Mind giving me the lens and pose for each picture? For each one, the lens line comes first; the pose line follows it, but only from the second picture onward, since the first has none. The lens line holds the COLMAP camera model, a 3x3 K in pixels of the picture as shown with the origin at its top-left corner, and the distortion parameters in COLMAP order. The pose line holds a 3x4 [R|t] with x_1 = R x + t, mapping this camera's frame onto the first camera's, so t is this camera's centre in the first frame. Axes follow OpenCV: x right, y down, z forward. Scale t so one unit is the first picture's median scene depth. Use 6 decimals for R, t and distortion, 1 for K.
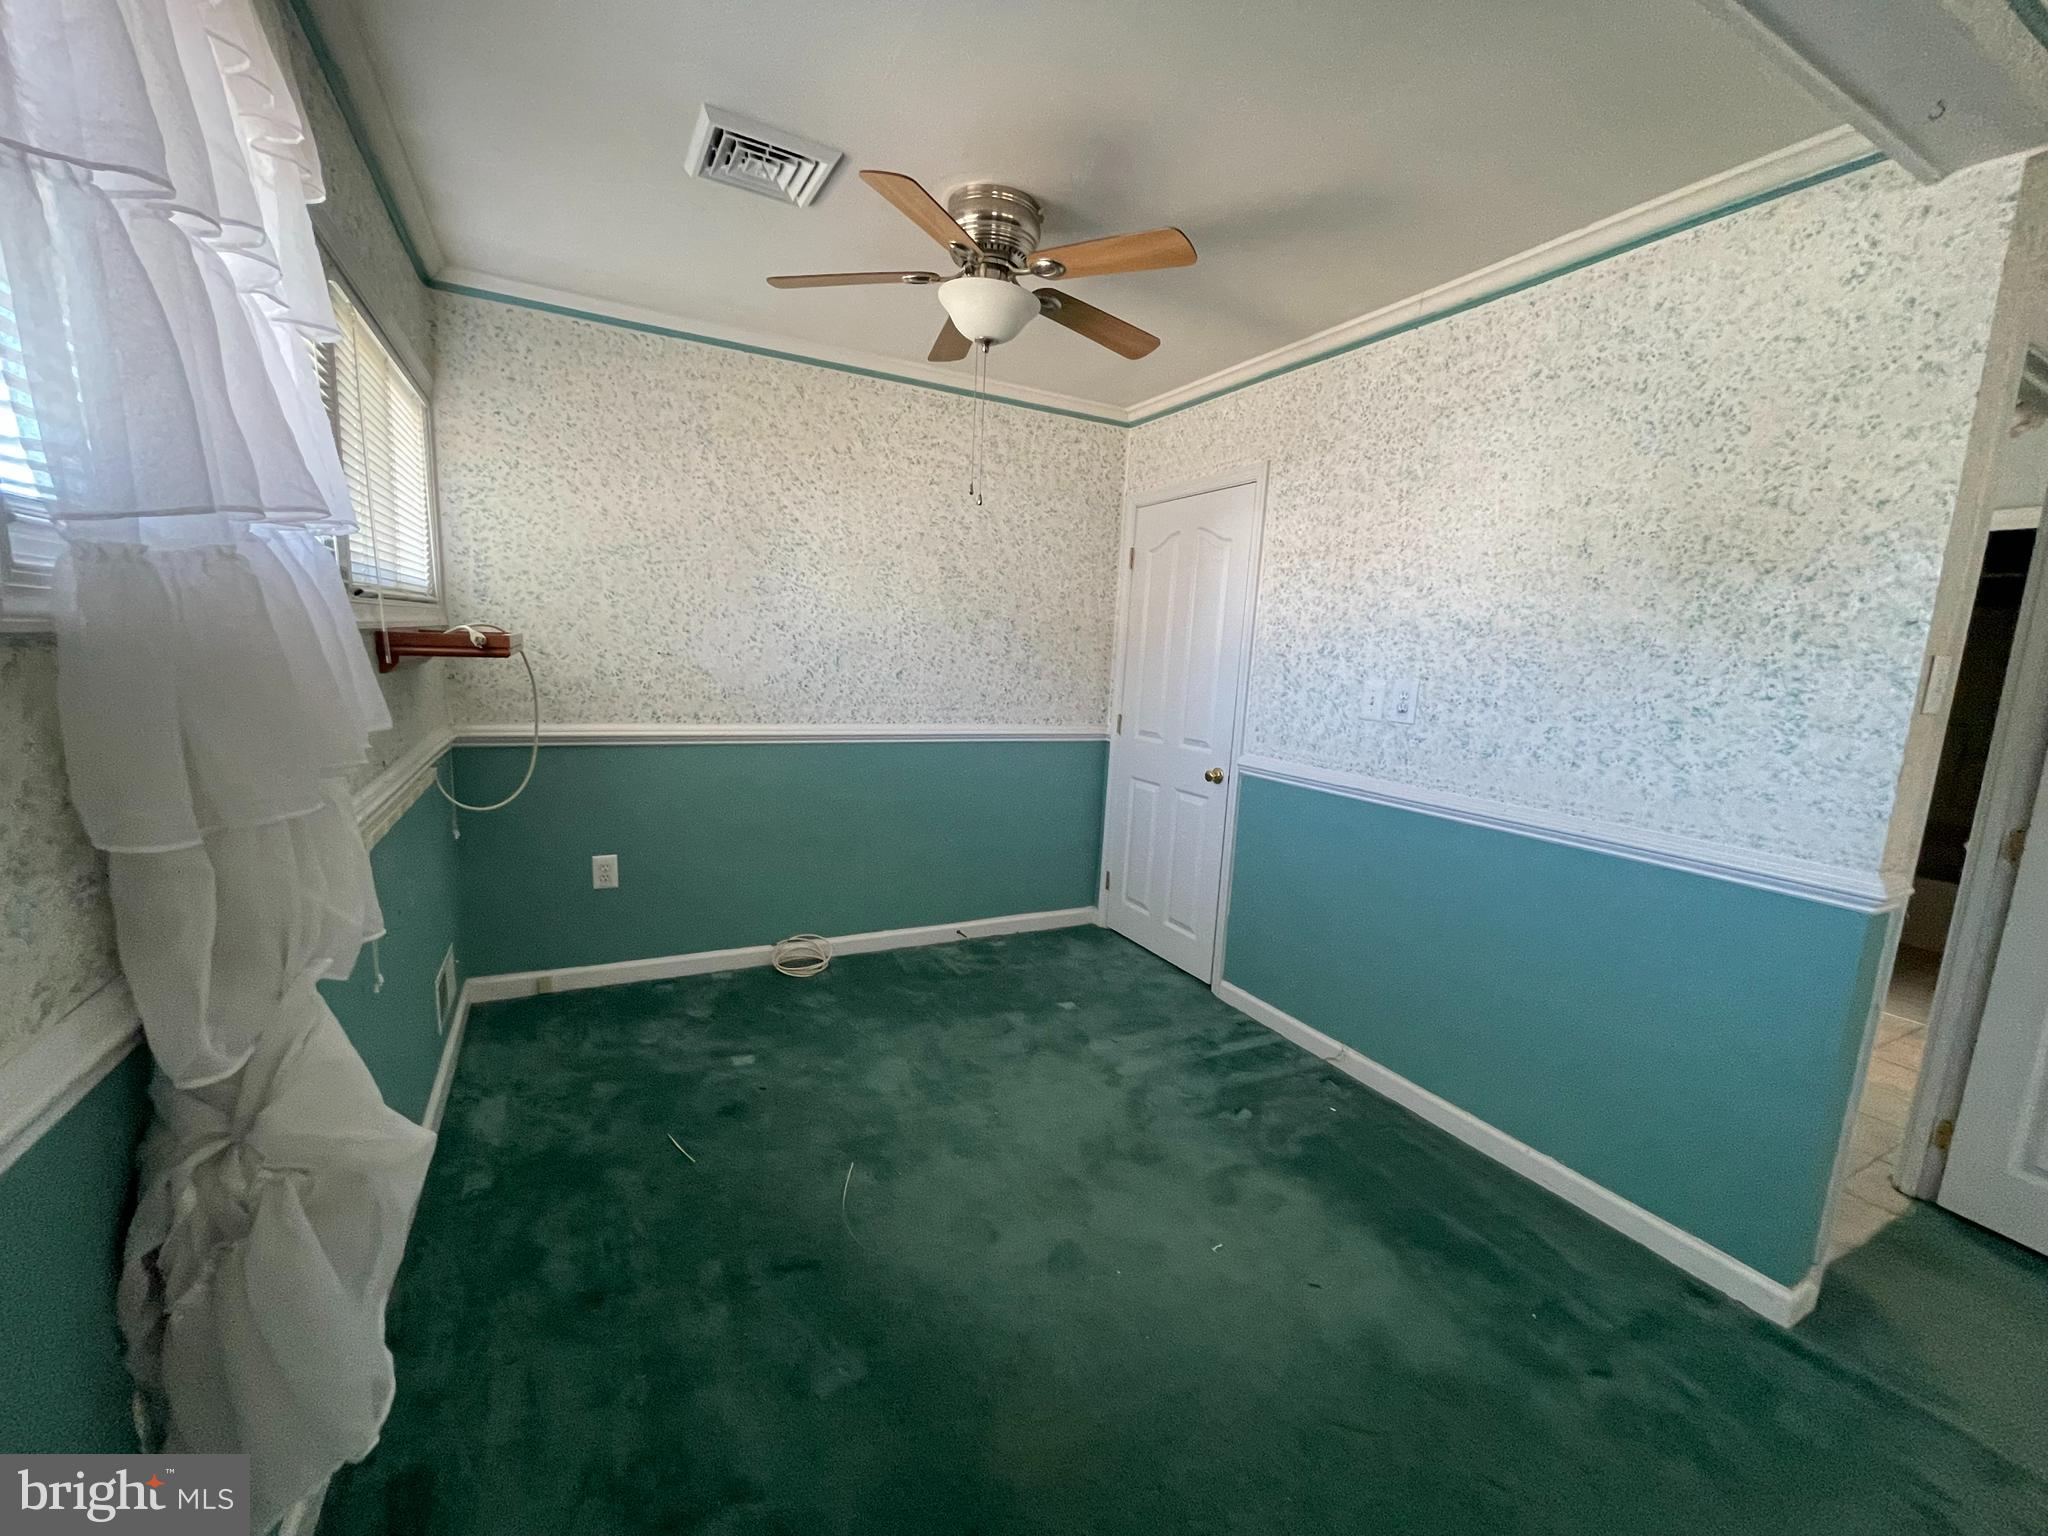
lens RADIAL K [[826.3, 0, 1024.8], [0, 826.3, 772.0], [0, 0, 1]] dist [-0.005656, 0.001793]
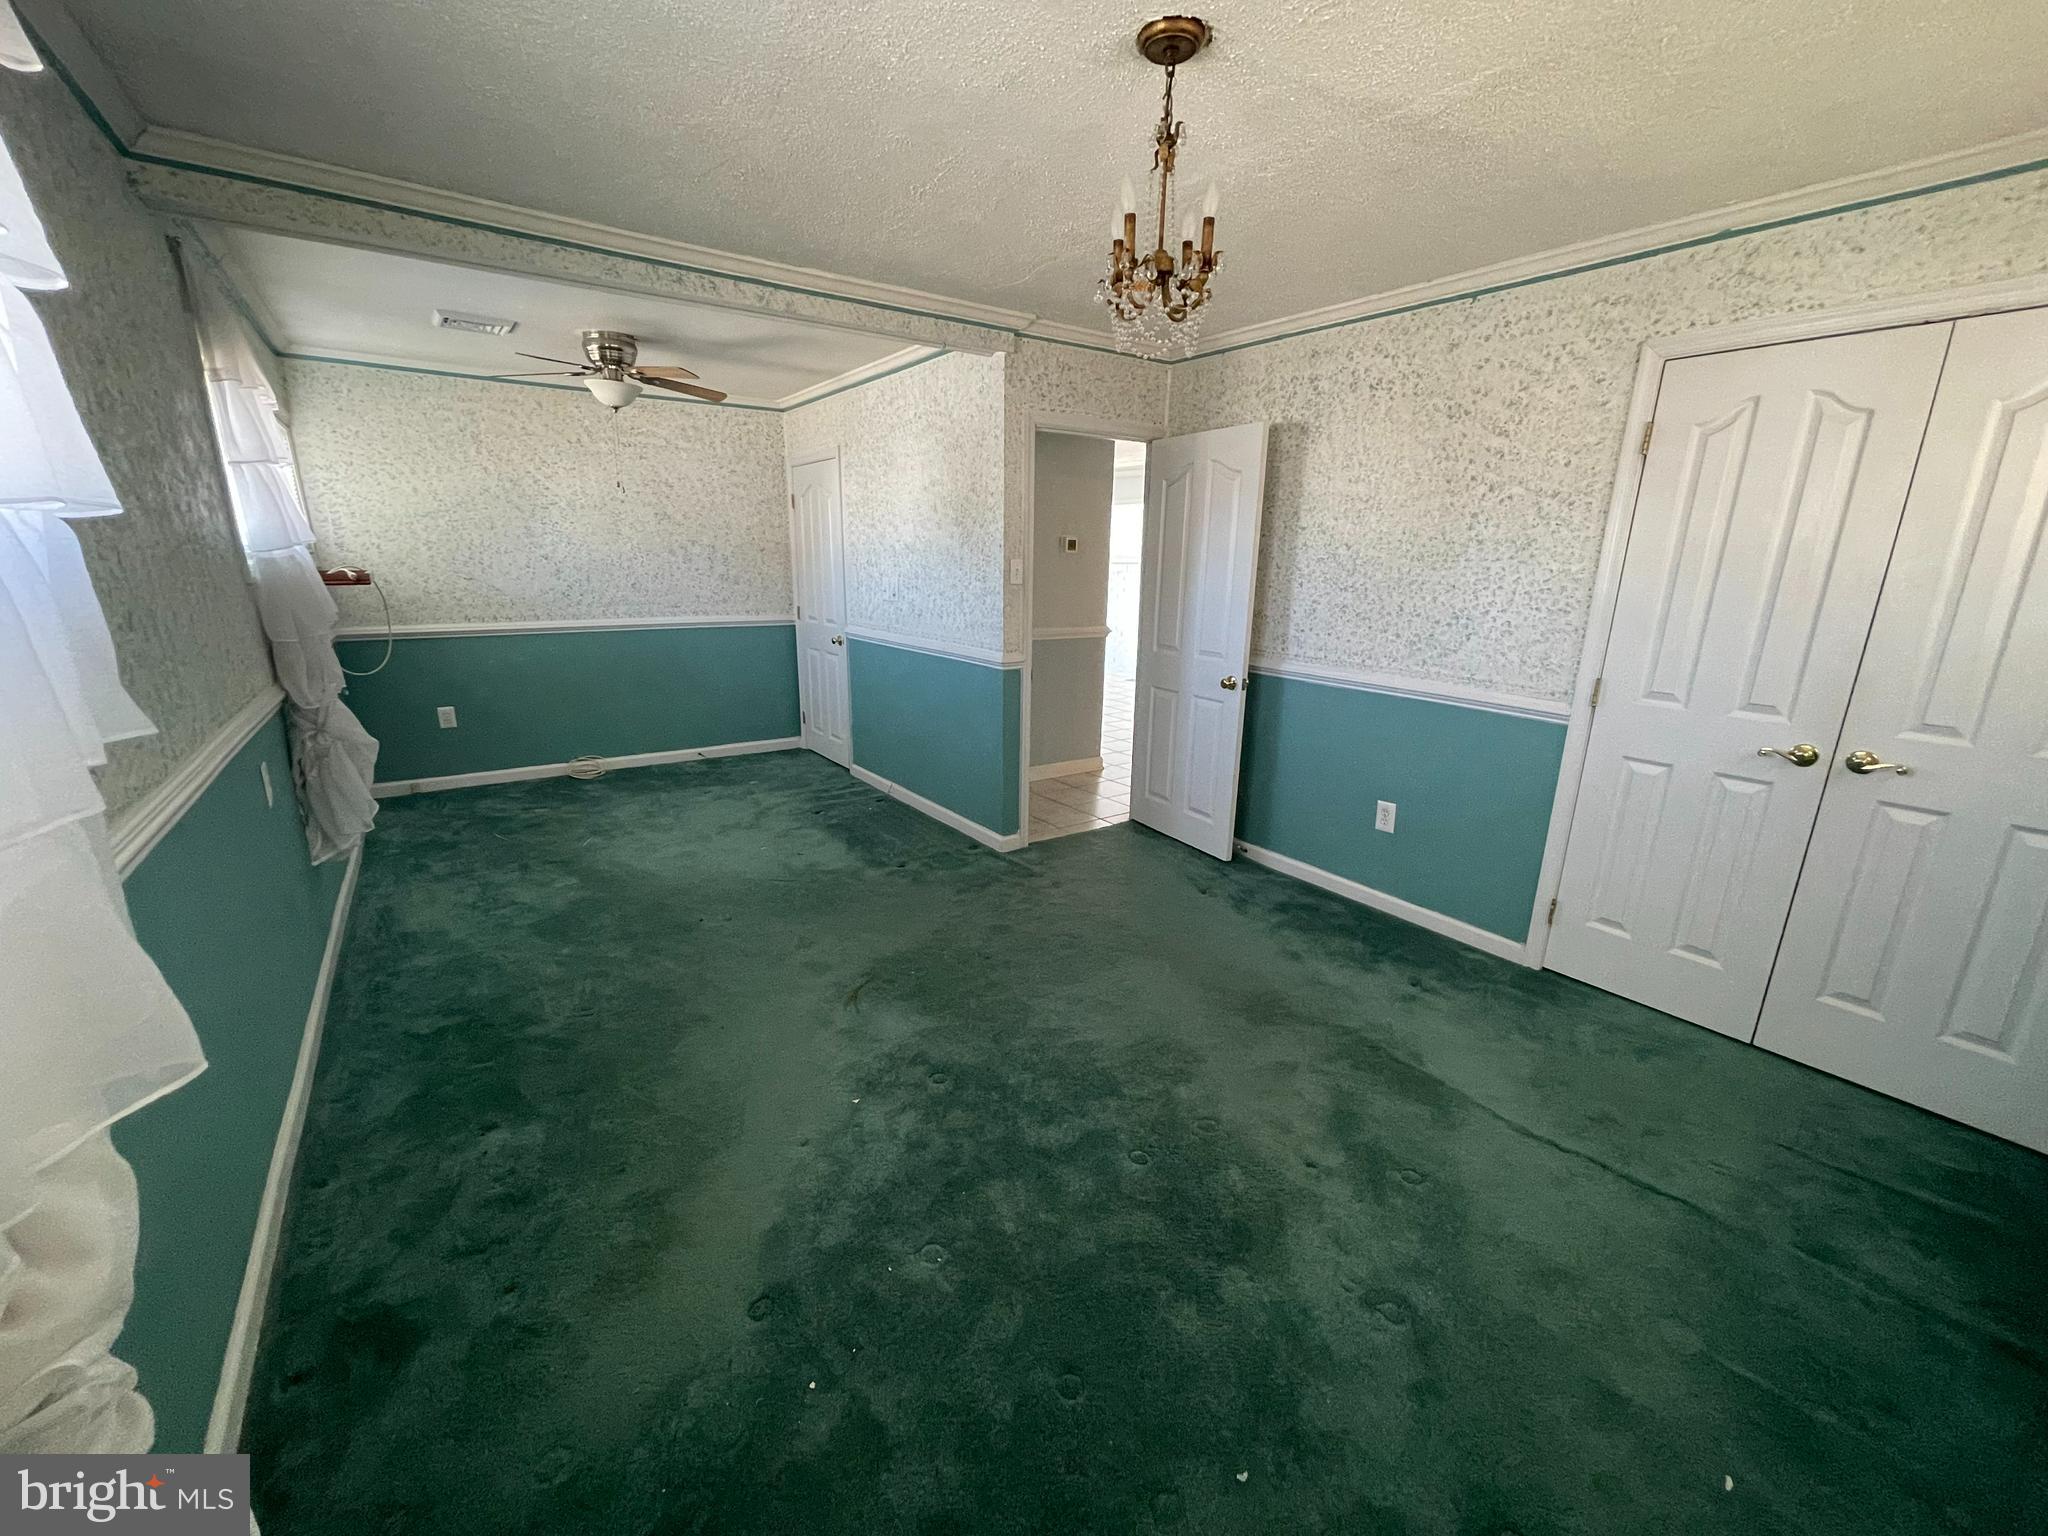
lens RADIAL K [[826.3, 0, 1022.9], [0, 826.3, 772.4], [0, 0, 1]] dist [-0.005656, 0.001793]
pose [[0.990702, -0.068442, 0.117581, 0.441851], [0.054769, 0.991759, 0.115821, 0.109271], [-0.124539, -0.108304, 0.986286, -0.797530]]
